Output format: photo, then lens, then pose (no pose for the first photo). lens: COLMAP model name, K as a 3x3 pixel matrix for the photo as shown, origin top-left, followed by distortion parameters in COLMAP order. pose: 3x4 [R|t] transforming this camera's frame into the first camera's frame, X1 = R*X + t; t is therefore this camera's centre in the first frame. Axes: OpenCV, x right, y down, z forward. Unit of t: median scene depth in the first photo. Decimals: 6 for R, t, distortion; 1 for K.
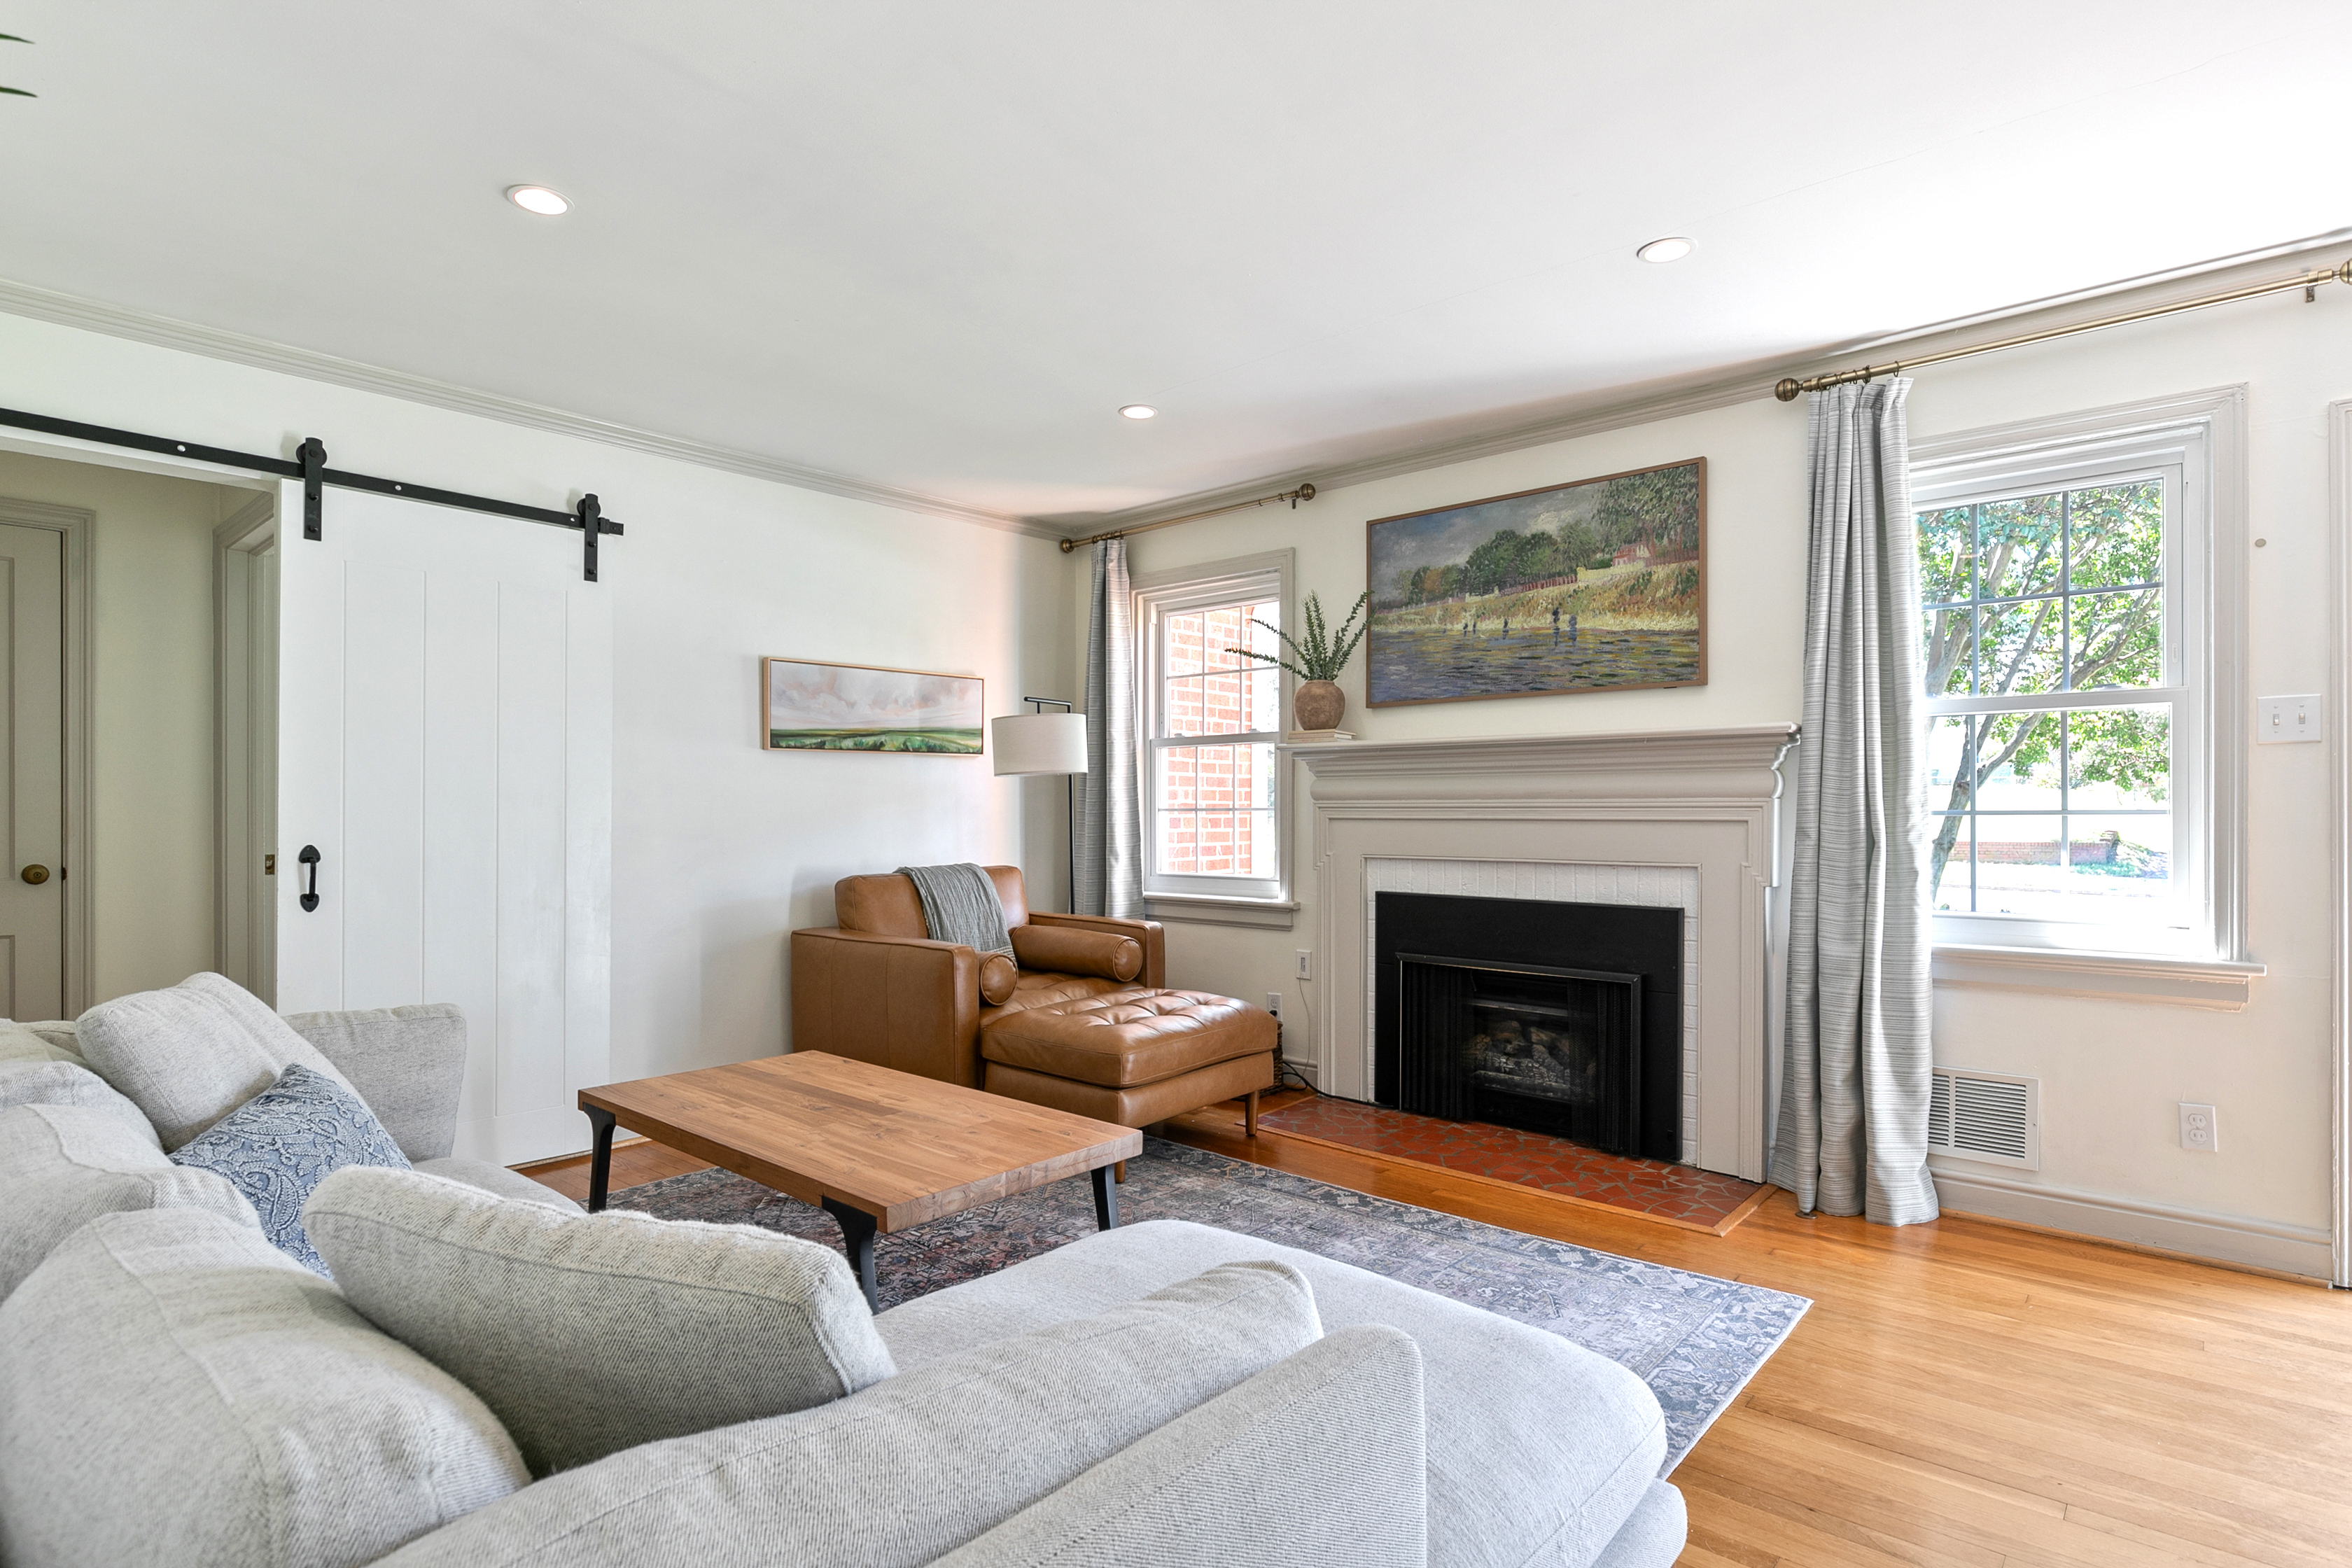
lens RADIAL K [[1218.9, 0, 1153.8], [0, 1218.9, 808.6], [0, 0, 1]] dist [-0.002407, -0.001371]
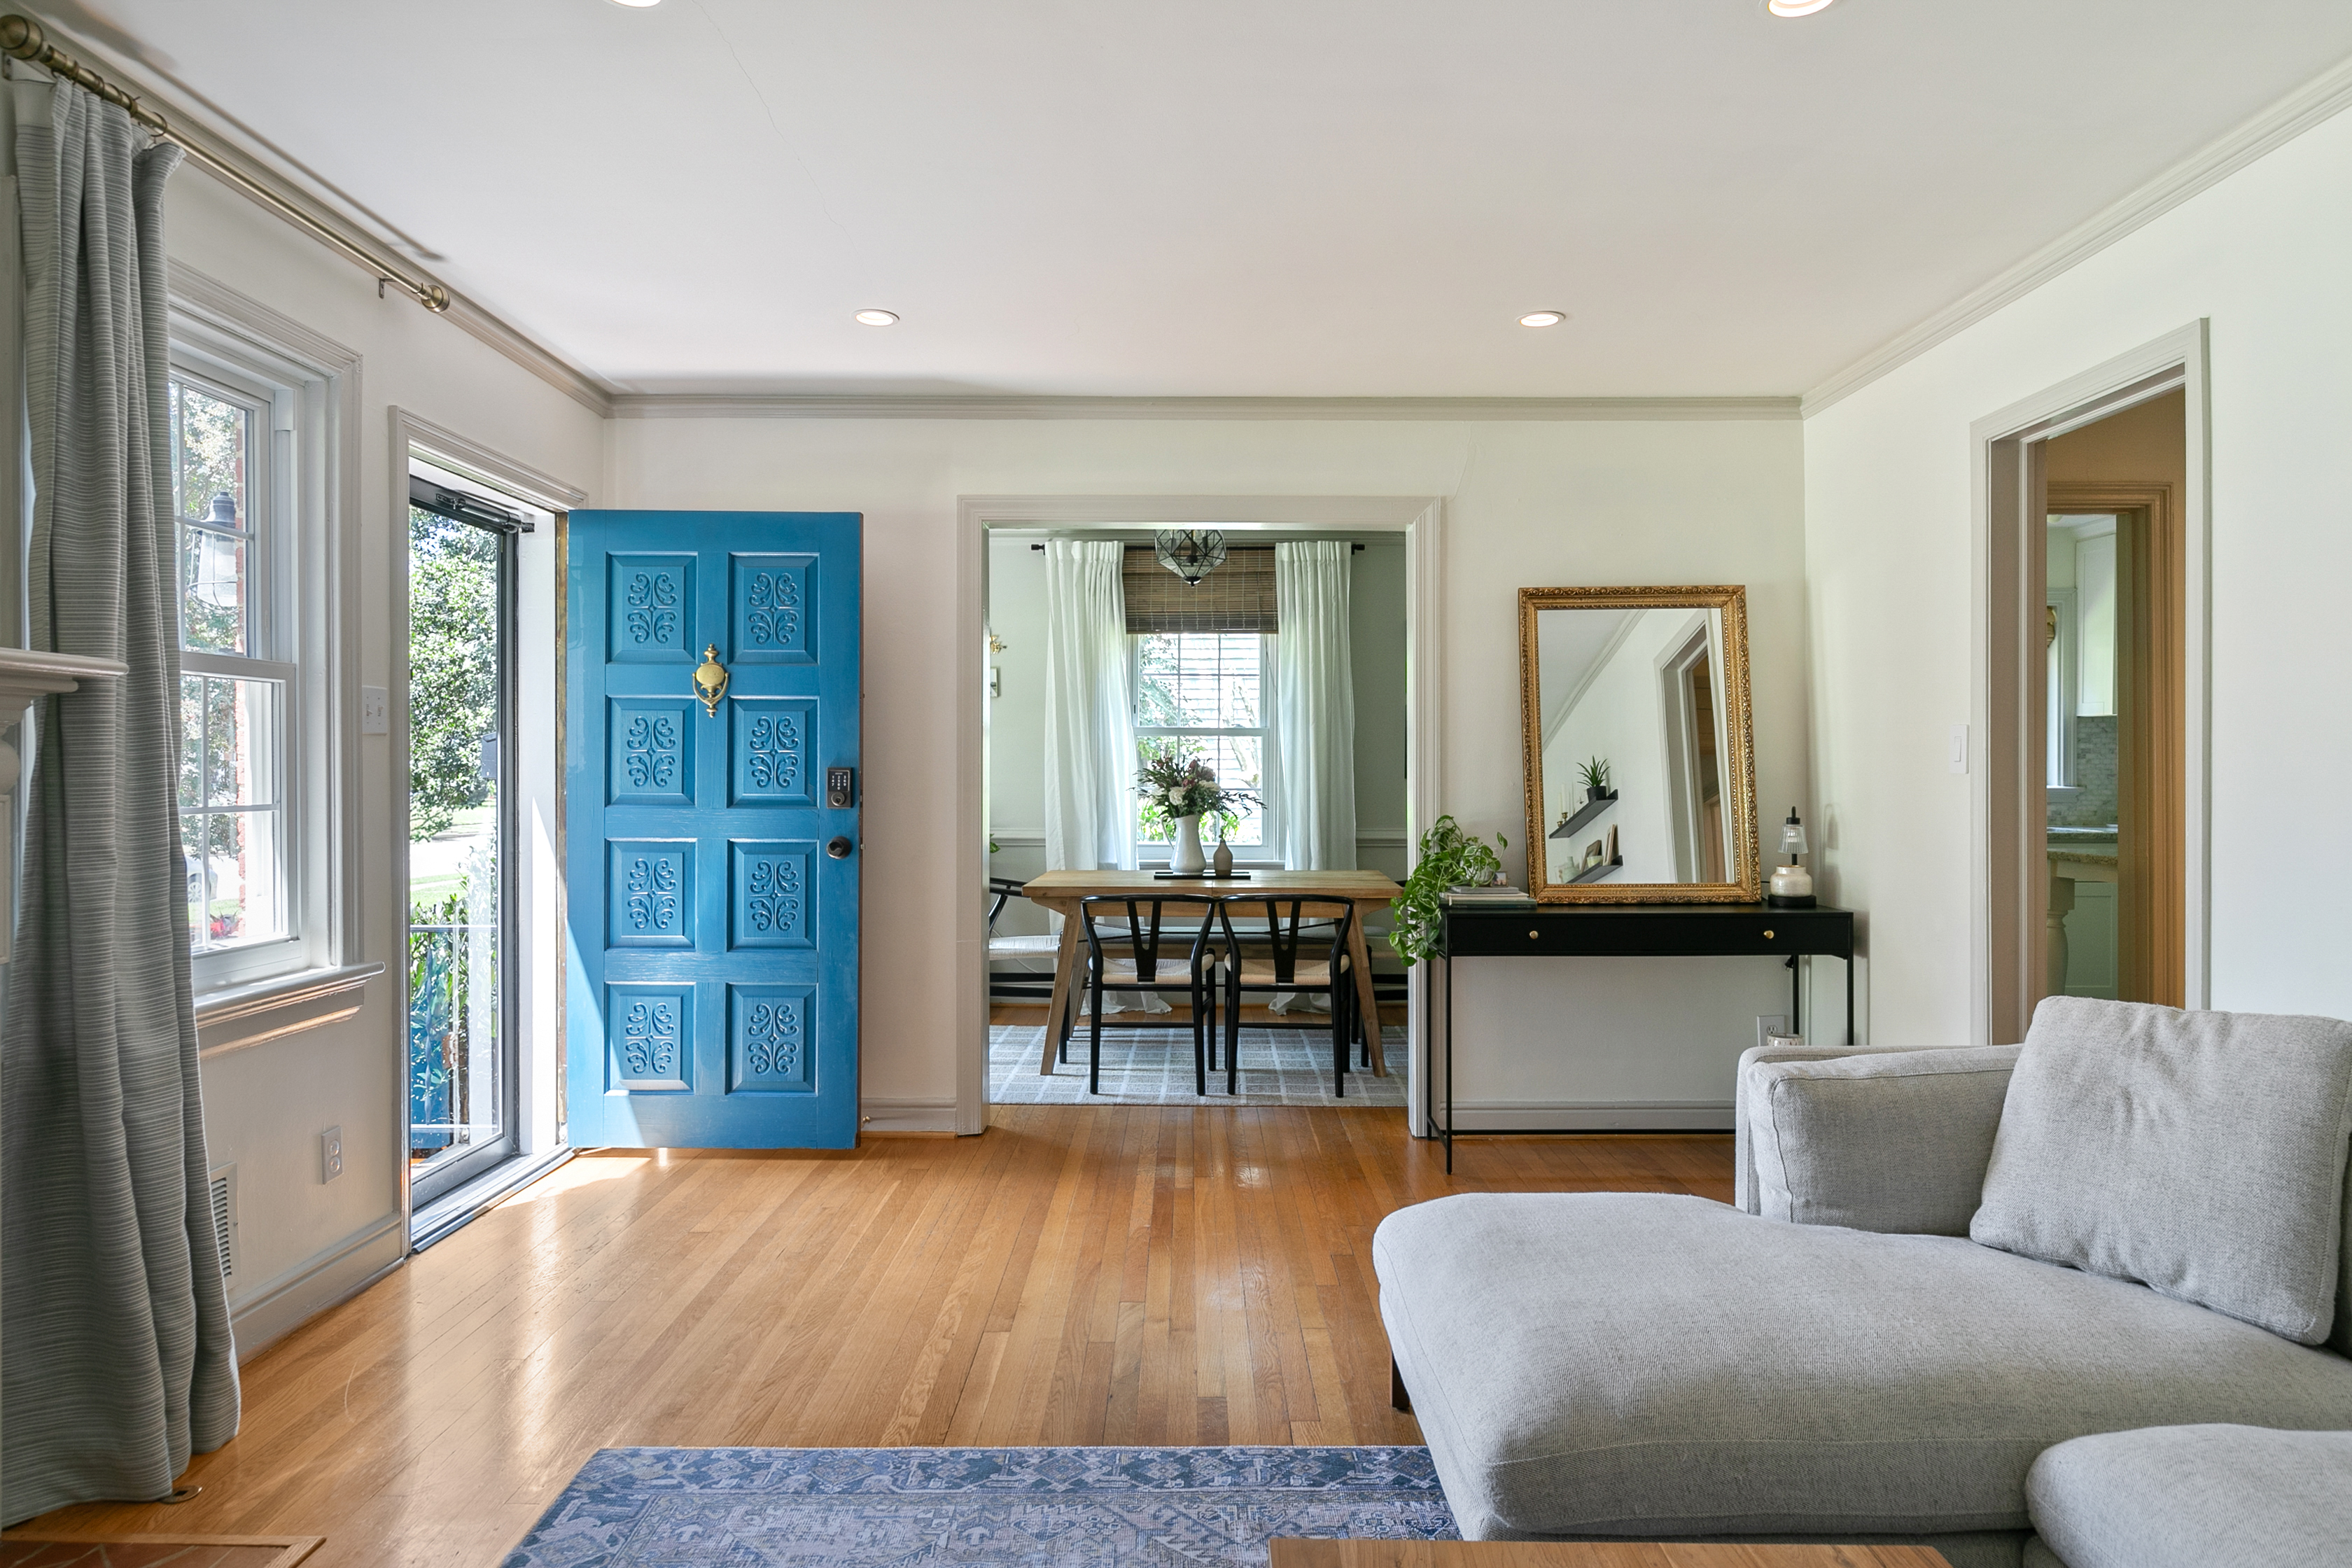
lens RADIAL K [[1409.9, 0, 1209.6], [0, 1409.9, 772.1], [0, 0, 1]] dist [0.002832, -0.000523]
pose [[-0.681910, -0.000124, 0.731436, -0.257843], [0.000580, 1.000000, 0.000710, -0.016551], [-0.731436, 0.000909, -0.681910, 0.905762]]
